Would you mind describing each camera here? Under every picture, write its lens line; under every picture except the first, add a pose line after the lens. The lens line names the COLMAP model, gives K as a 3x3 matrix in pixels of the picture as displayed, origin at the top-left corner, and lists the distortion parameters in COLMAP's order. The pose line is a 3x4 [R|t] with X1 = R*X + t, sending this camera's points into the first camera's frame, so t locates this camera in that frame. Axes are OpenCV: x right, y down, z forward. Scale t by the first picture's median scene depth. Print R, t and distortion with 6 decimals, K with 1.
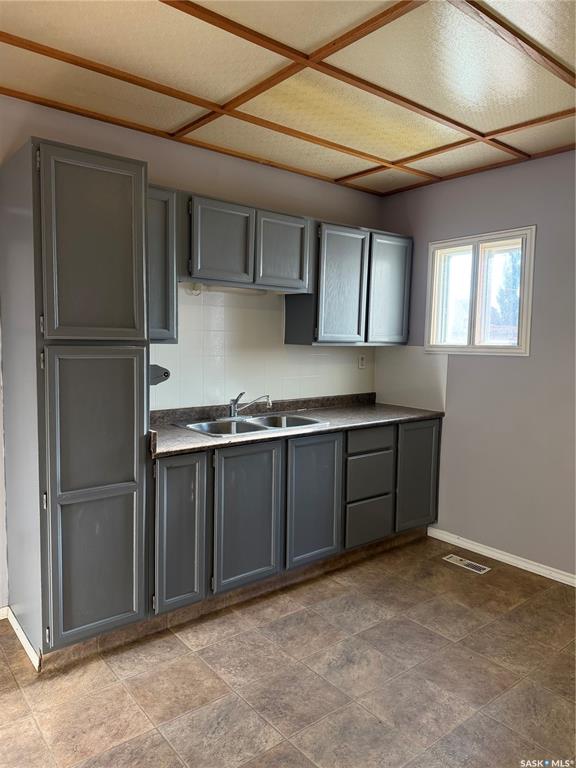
lens RADIAL K [[540.7, 0, 288.0], [0, 540.7, 384.0], [0, 0, 1]] dist [0.088276, -0.113798]
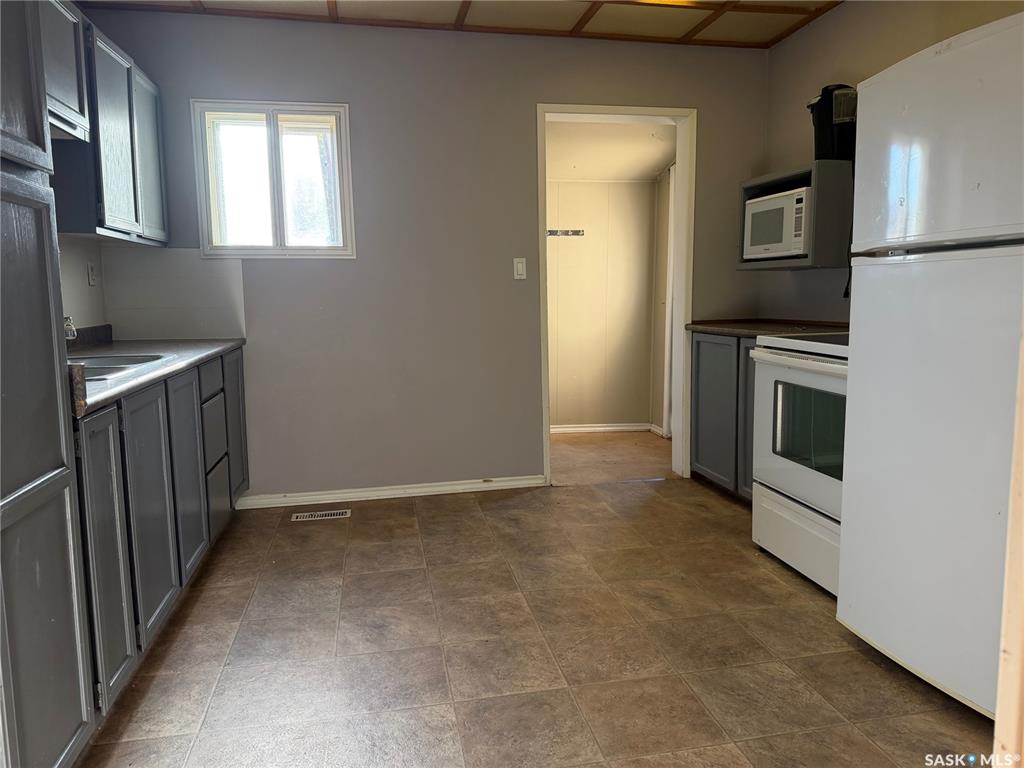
lens RADIAL K [[720.9, 0, 512.0], [0, 720.9, 384.0], [0, 0, 1]] dist [0.088276, -0.113798]
pose [[0.468527, -0.131490, 0.873609, -0.522245], [0.092864, 0.990714, 0.099312, 0.060418], [-0.878555, 0.034597, 0.476387, 0.259210]]
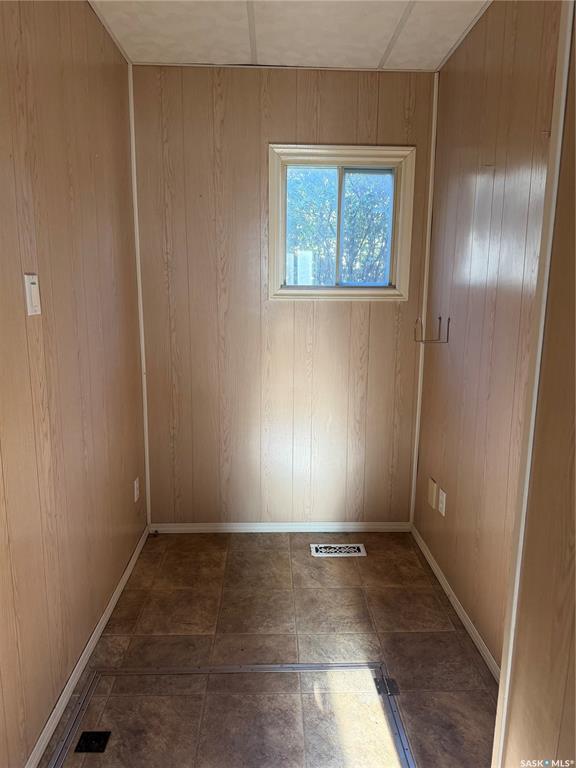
lens RADIAL K [[540.7, 0, 288.0], [0, 540.7, 384.0], [0, 0, 1]] dist [0.088276, -0.113798]
pose [[0.605426, -0.149681, 0.781700, -0.209584], [0.063853, 0.988125, 0.139753, -0.031516], [-0.793336, -0.034697, 0.607794, 0.329681]]
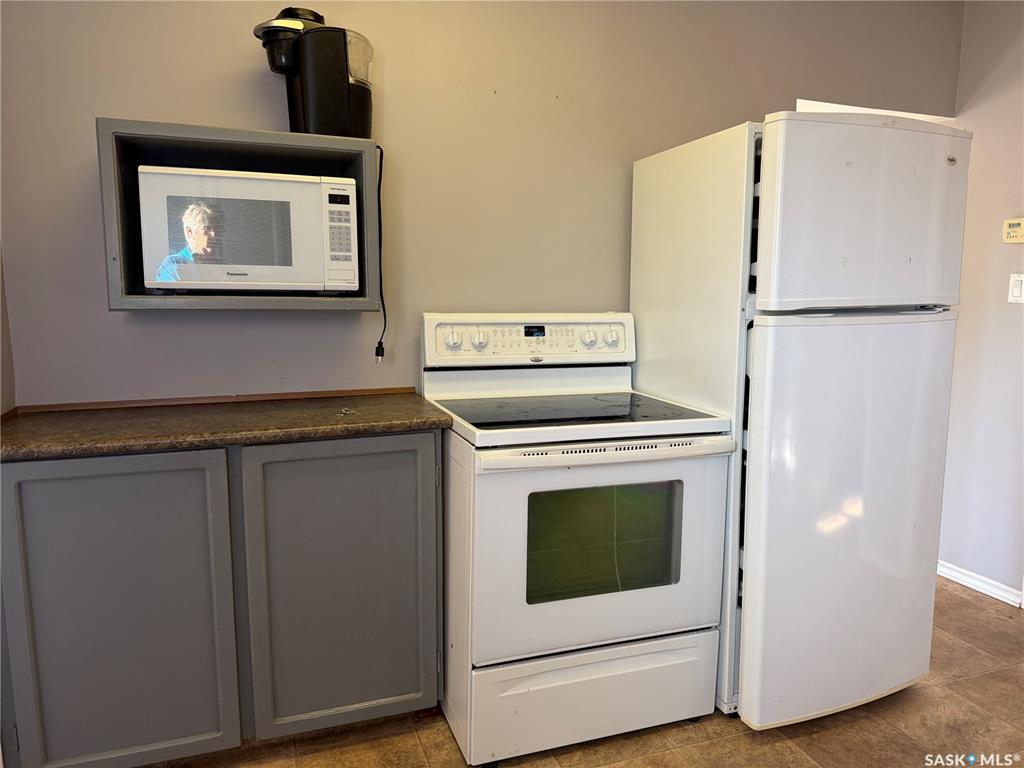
lens RADIAL K [[714.9, 0, 512.0], [0, 714.9, 384.0], [0, 0, 1]] dist [0.005349, 0.001055]
pose [[-0.944785, -0.062653, 0.321646, 0.311519], [0.007864, 0.976934, 0.213397, -0.036818], [-0.327596, 0.204143, -0.922500, 0.955082]]
